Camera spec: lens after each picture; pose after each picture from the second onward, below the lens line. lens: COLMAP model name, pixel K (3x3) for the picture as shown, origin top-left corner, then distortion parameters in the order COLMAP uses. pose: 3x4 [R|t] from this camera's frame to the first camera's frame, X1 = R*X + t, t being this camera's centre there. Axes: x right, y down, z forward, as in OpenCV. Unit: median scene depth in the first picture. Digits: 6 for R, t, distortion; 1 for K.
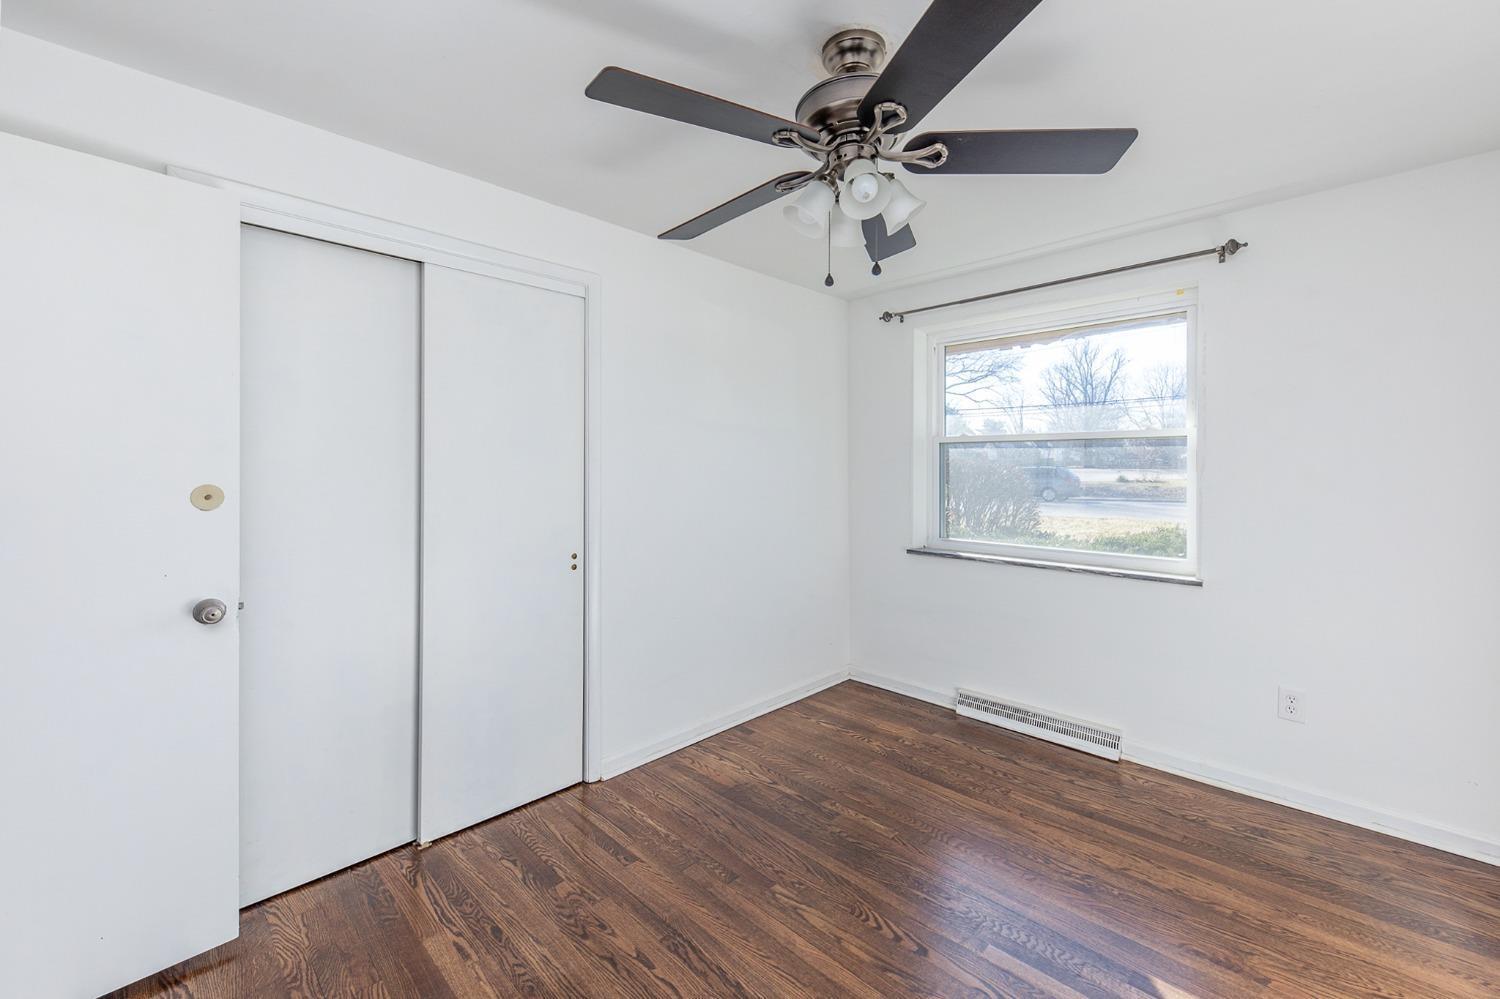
lens RADIAL K [[630.3, 0, 750.0], [0, 630.3, 472.8], [0, 0, 1]] dist [0.007624, -0.000479]
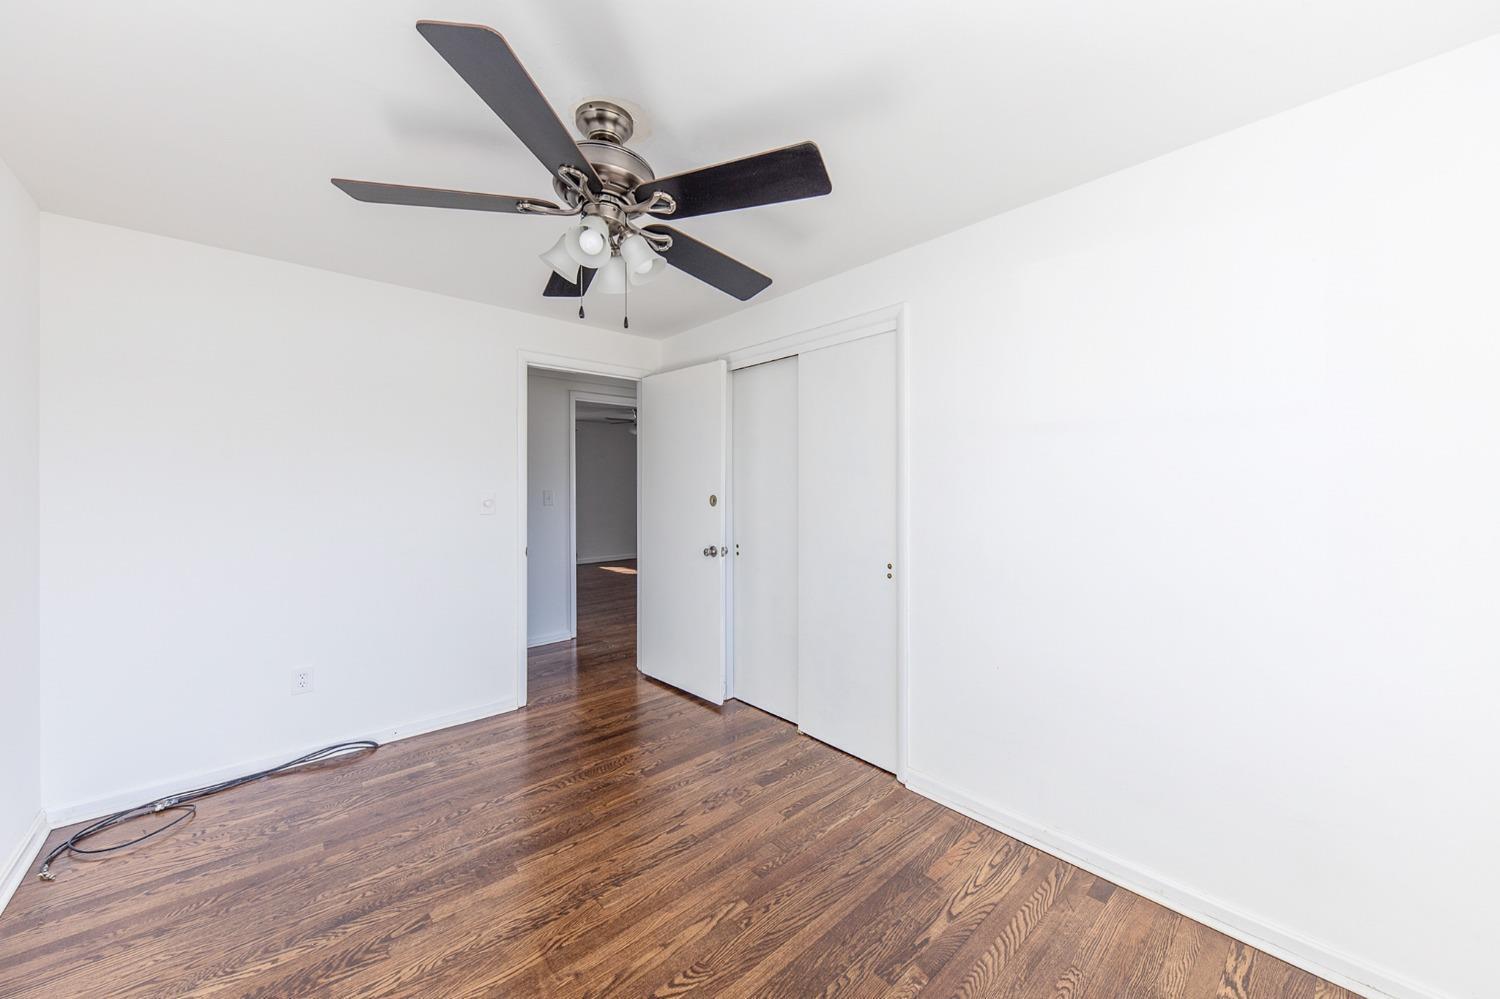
lens RADIAL K [[546.5, 0, 749.9], [0, 546.5, 488.3], [0, 0, 1]] dist [-0.001349, -0.000407]
pose [[-0.062715, 0.005861, -0.998014, 0.858468], [-0.006812, 0.999957, 0.006301, -0.011311], [0.998008, 0.007193, -0.062672, 1.006623]]
